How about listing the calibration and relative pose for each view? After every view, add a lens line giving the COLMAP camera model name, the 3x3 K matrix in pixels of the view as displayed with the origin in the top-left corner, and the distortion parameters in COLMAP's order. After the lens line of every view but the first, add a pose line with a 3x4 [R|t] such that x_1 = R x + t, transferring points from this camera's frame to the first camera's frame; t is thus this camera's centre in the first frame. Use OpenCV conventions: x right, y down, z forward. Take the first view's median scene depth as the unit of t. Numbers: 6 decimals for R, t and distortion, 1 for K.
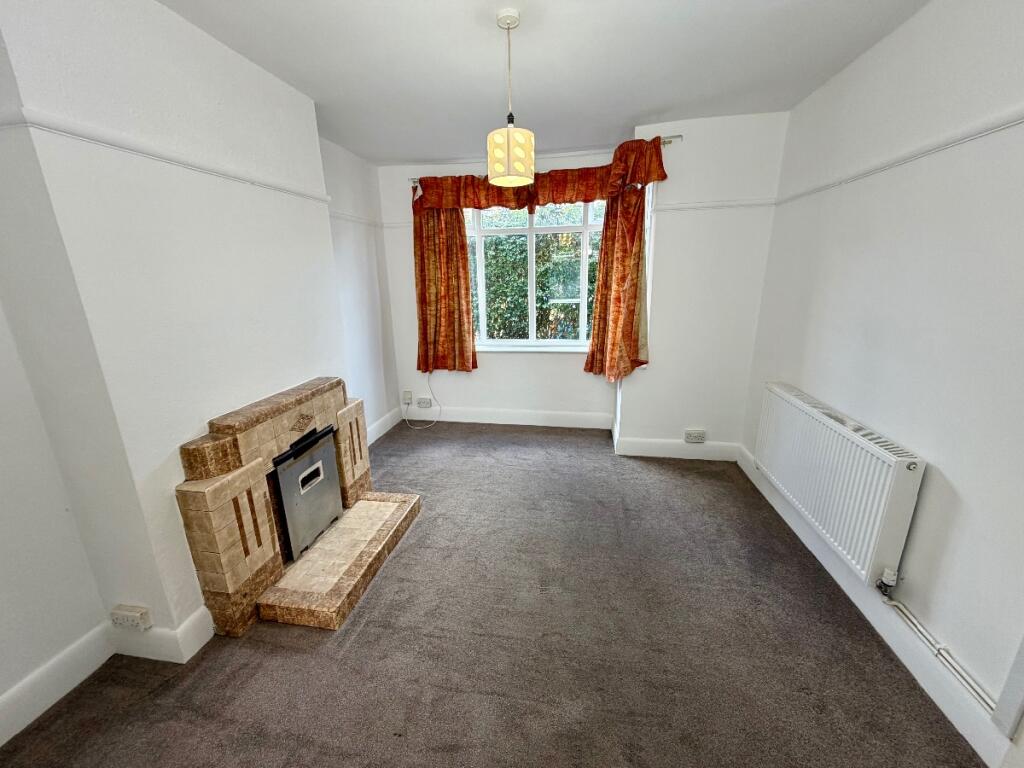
lens RADIAL K [[410.3, 0, 513.4], [0, 410.3, 383.7], [0, 0, 1]] dist [-0.004273, 0.000111]
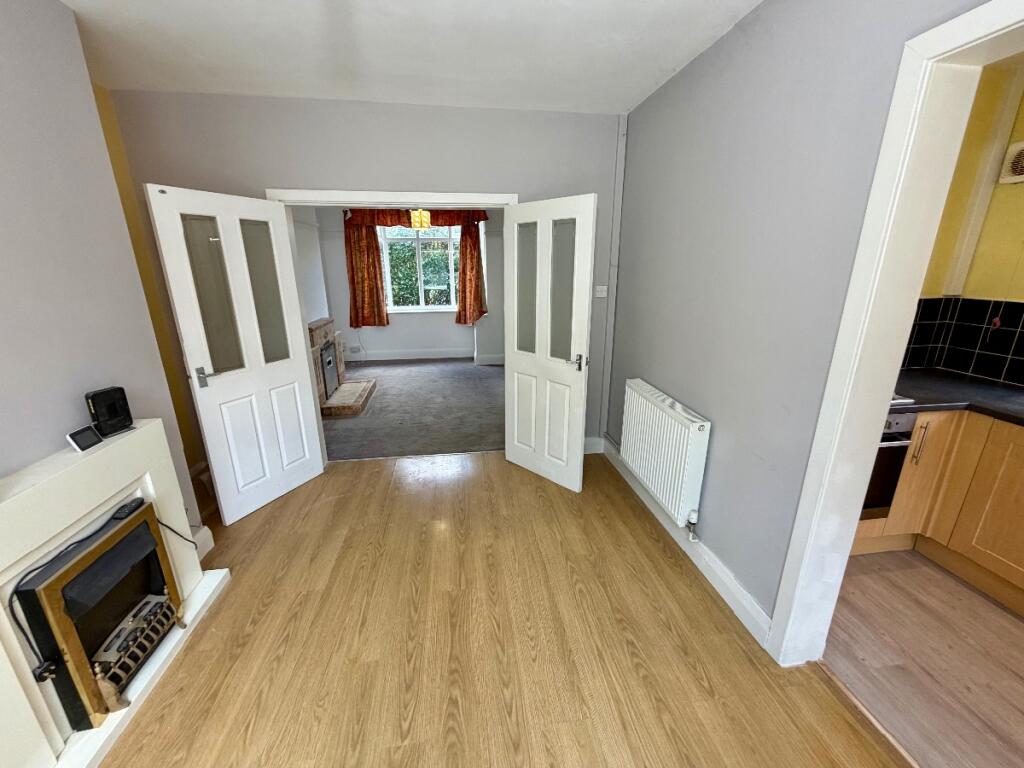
lens RADIAL K [[410.3, 0, 509.6], [0, 410.3, 383.4], [0, 0, 1]] dist [-0.004273, 0.000111]
pose [[0.953408, -0.072157, 0.292926, -0.134844], [0.066726, 0.997364, 0.028505, 0.191205], [-0.294211, -0.007631, 0.955710, -0.723378]]
